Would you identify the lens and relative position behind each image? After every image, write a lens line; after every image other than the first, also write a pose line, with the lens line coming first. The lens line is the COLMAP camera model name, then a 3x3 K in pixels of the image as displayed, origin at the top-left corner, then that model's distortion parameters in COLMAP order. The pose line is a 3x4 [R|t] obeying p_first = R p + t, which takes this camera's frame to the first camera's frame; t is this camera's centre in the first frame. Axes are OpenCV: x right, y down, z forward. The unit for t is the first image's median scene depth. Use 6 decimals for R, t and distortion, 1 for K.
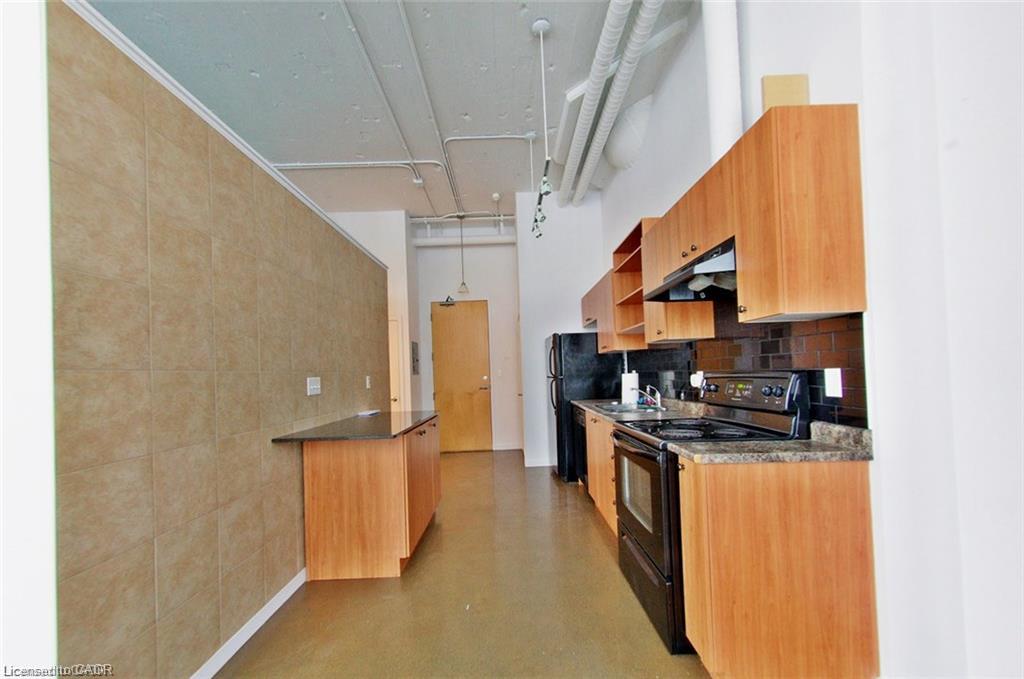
lens RADIAL K [[374.8, 0, 503.2], [0, 374.8, 372.9], [0, 0, 1]] dist [0.008275, -0.000335]
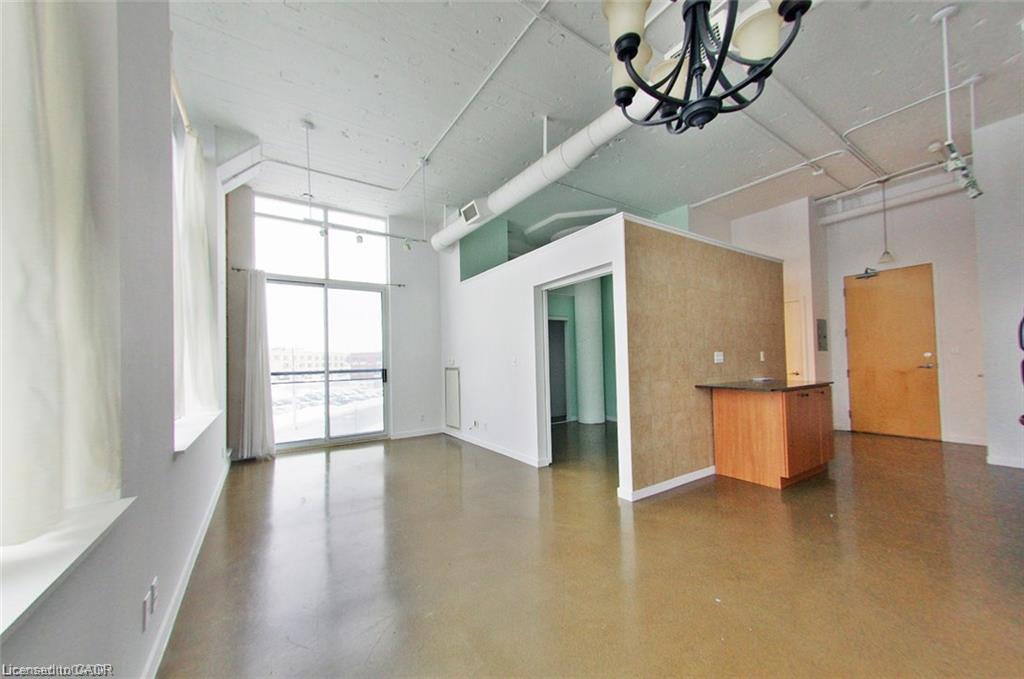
lens RADIAL K [[374.8, 0, 512.0], [0, 374.8, 343.7], [0, 0, 1]] dist [0.008275, -0.000335]
pose [[0.552433, -0.013390, -0.833450, 0.231885], [0.001136, 0.999882, -0.015311, 0.000080], [0.833556, 0.007512, 0.552383, -0.417900]]
